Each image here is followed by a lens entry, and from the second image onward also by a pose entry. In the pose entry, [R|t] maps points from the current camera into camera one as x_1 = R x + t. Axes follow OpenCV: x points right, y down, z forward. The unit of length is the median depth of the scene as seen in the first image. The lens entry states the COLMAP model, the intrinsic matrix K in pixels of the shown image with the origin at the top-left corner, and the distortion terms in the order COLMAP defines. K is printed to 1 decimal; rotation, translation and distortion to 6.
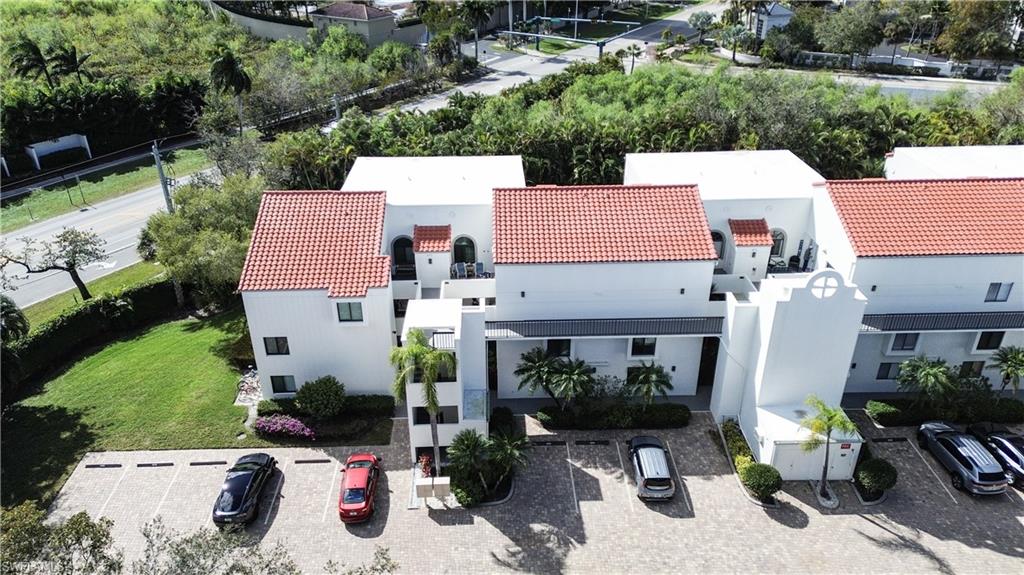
lens RADIAL K [[717.9, 0, 512.0], [0, 717.9, 287.5], [0, 0, 1]] dist [0.092709, -0.098666]
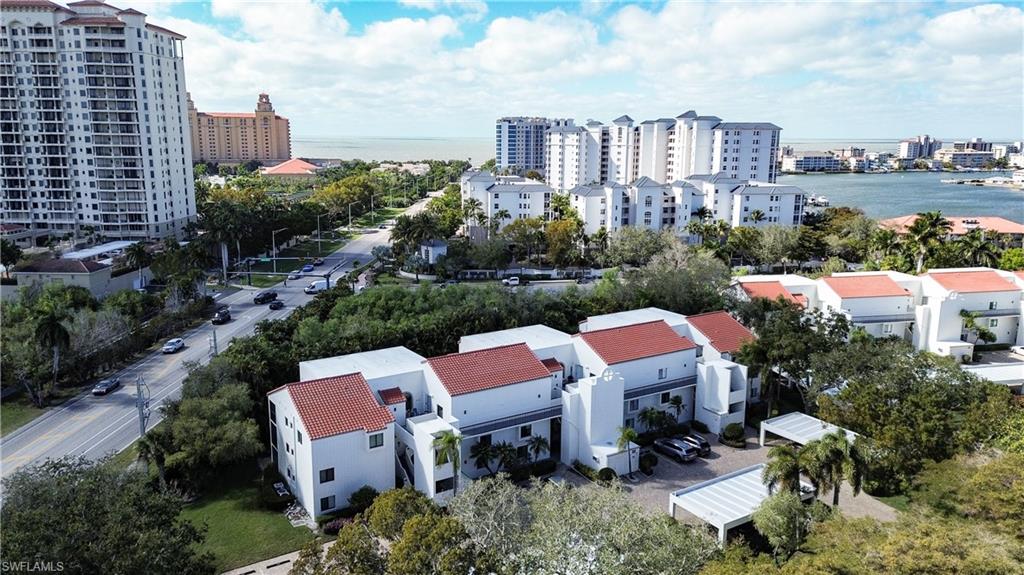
lens RADIAL K [[745.4, 0, 512.0], [0, 745.4, 287.5], [0, 0, 1]] dist [0.096870, -0.108454]
pose [[0.859238, -0.089884, 0.503617, -0.607981], [0.231907, 0.945919, -0.226840, 0.126408], [-0.455992, 0.311702, 0.833614, -0.533042]]
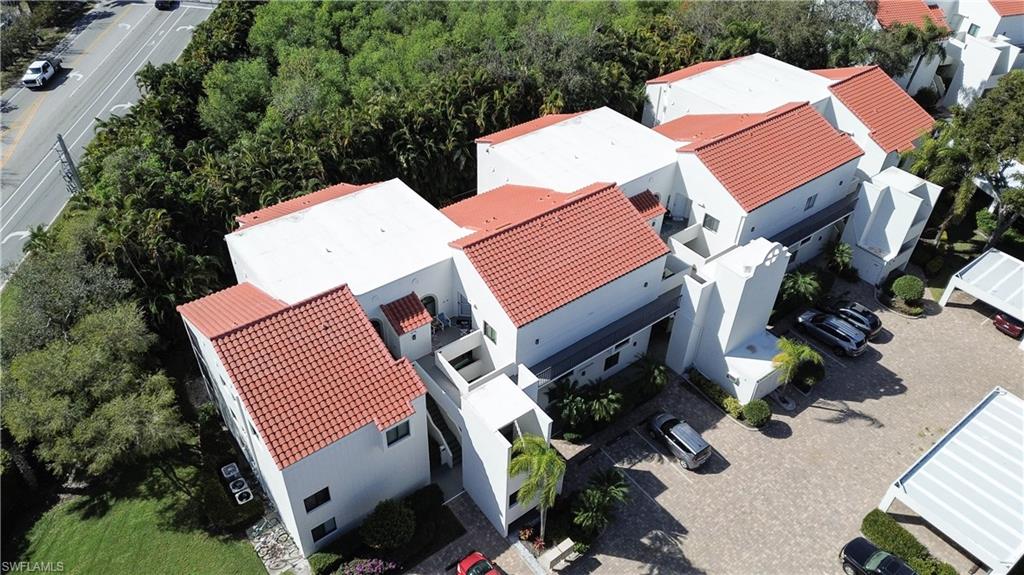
lens RADIAL K [[717.9, 0, 512.0], [0, 717.9, 287.5], [0, 0, 1]] dist [0.092709, -0.098666]
pose [[0.809257, -0.349206, 0.472396, -0.365225], [0.248217, 0.932092, 0.263806, -0.265466], [-0.532439, -0.096231, 0.840980, 0.123313]]
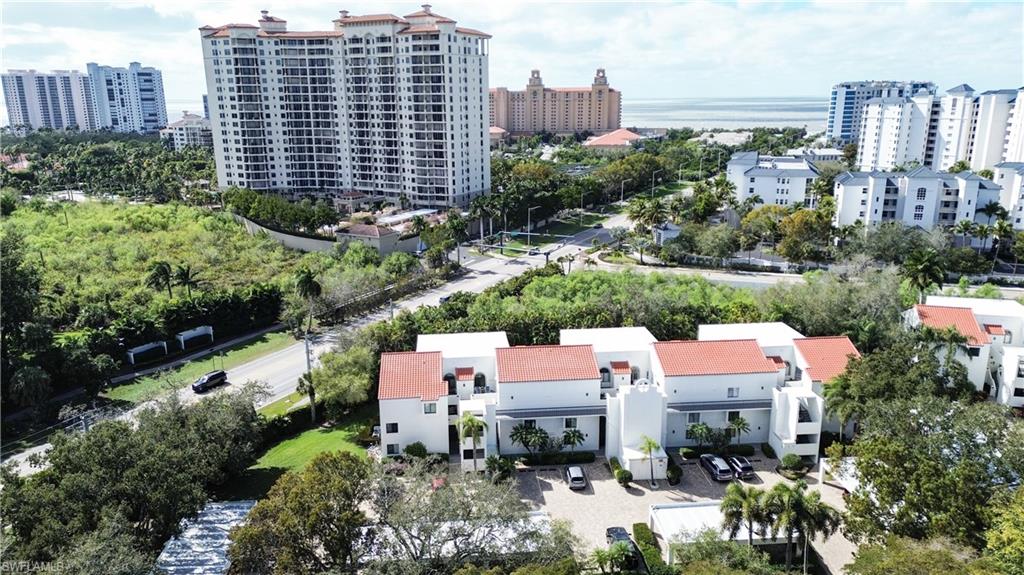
lens RADIAL K [[717.9, 0, 512.0], [0, 717.9, 287.5], [0, 0, 1]] dist [0.092709, -0.098666]
pose [[0.997995, -0.017291, 0.060878, -0.082807], [0.031084, 0.971849, -0.233543, 0.144317], [-0.055126, 0.234968, 0.970439, -0.860605]]
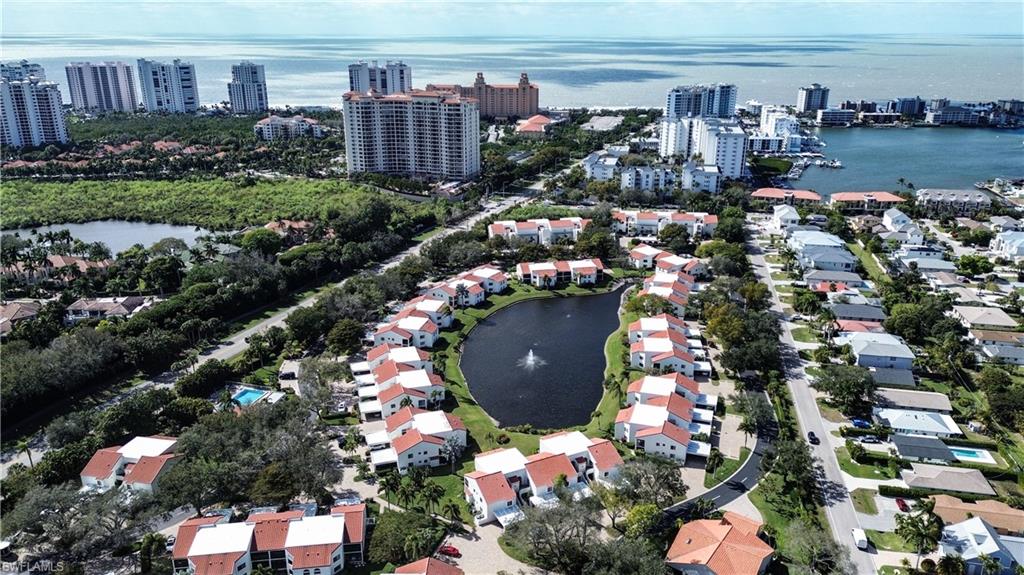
lens RADIAL K [[745.4, 0, 512.0], [0, 745.4, 287.5], [0, 0, 1]] dist [0.096870, -0.108454]
pose [[0.984162, -0.051127, 0.169741, -1.463225], [0.078001, 0.984728, -0.155647, 1.840474], [-0.159191, 0.166422, 0.973120, -6.938473]]
